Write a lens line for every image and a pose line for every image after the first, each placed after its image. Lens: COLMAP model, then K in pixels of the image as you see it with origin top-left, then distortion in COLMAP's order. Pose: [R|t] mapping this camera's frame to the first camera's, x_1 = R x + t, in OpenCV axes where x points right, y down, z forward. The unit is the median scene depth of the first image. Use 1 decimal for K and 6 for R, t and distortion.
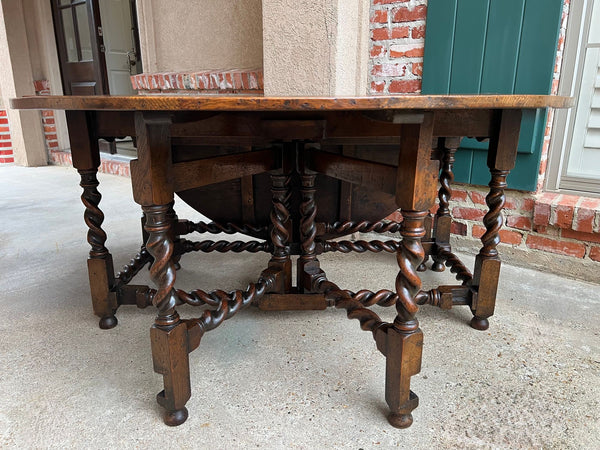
lens RADIAL K [[454.7, 0, 301.2], [0, 454.7, 227.3], [0, 0, 1]] dist [0.045070, -0.057128]
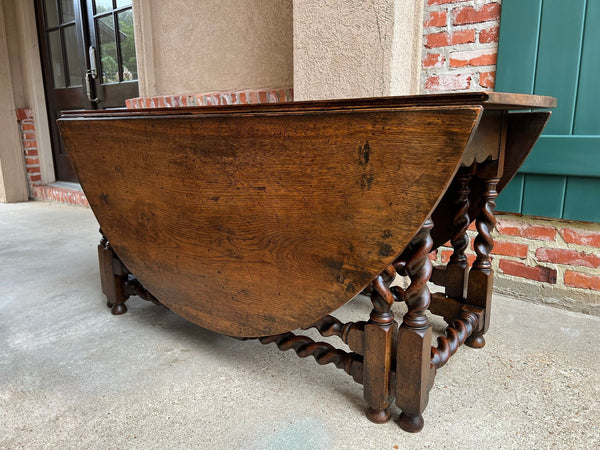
lens RADIAL K [[454.7, 0, 299.6], [0, 454.7, 226.9], [0, 0, 1]] dist [0.045070, -0.057128]
pose [[0.999555, -0.012228, 0.027201, -0.105233], [0.014125, 0.997401, -0.070659, -0.030025], [-0.026267, 0.071012, 0.997130, 0.208890]]
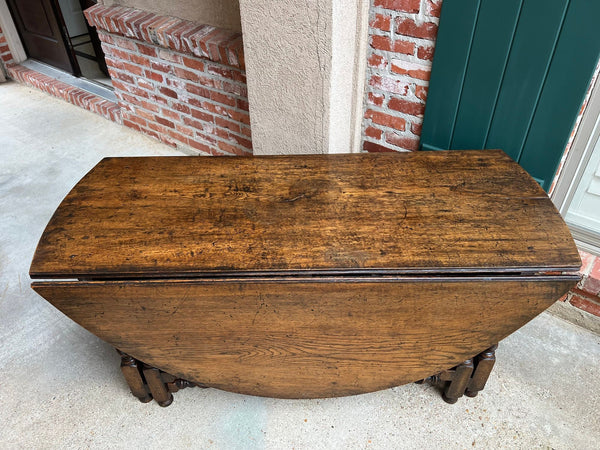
lens RADIAL K [[454.7, 0, 300.3], [0, 454.7, 230.8], [0, 0, 1]] dist [0.045070, -0.057128]
pose [[0.999065, -0.039758, 0.017008, -0.005940], [0.030348, 0.924812, 0.379212, -0.437862], [-0.030806, -0.378341, 0.925154, 0.084588]]
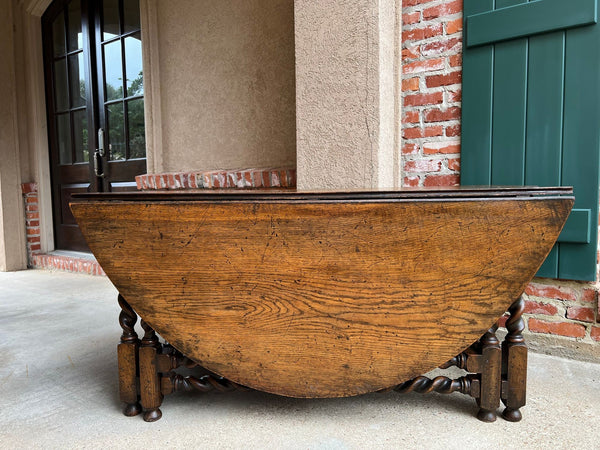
lens RADIAL K [[454.7, 0, 295.9], [0, 454.7, 226.8], [0, 0, 1]] dist [0.045070, -0.057128]
pose [[0.996615, -0.020535, 0.079605, -0.180648], [0.036757, 0.977430, -0.208037, -0.010228], [-0.073537, 0.210259, 0.974876, 0.059153]]
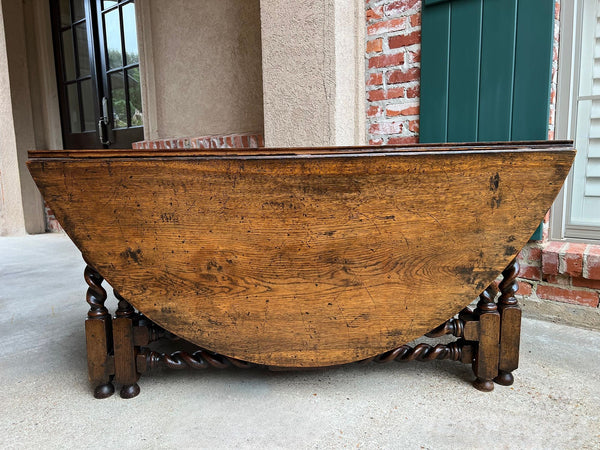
lens RADIAL K [[454.7, 0, 298.9], [0, 454.7, 227.2], [0, 0, 1]] dist [0.045070, -0.057128]
pose [[0.999714, -0.022353, 0.008476, -0.019224], [0.023341, 0.989311, -0.143939, 0.021536], [-0.005168, 0.144096, 0.989550, 0.014978]]
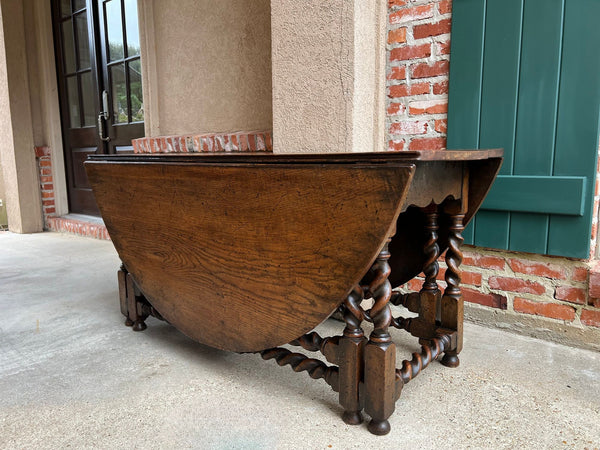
lens RADIAL K [[454.7, 0, 299.3], [0, 454.7, 226.8], [0, 0, 1]] dist [0.045070, -0.057128]
pose [[0.999963, -0.007932, -0.003438, -0.028682], [0.007380, 0.990348, -0.138410, -0.019827], [0.004503, 0.138379, 0.990369, 0.115012]]
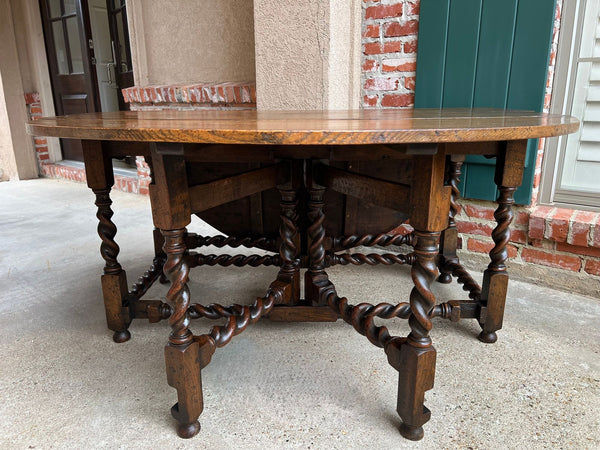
lens RADIAL K [[454.7, 0, 299.7], [0, 454.7, 227.1], [0, 0, 1]] dist [0.045070, -0.057128]
pose [[0.999851, -0.012404, 0.011998, -0.003198], [0.012561, 0.999835, -0.013106, -0.020850], [-0.011833, 0.013255, 0.999842, 0.006205]]
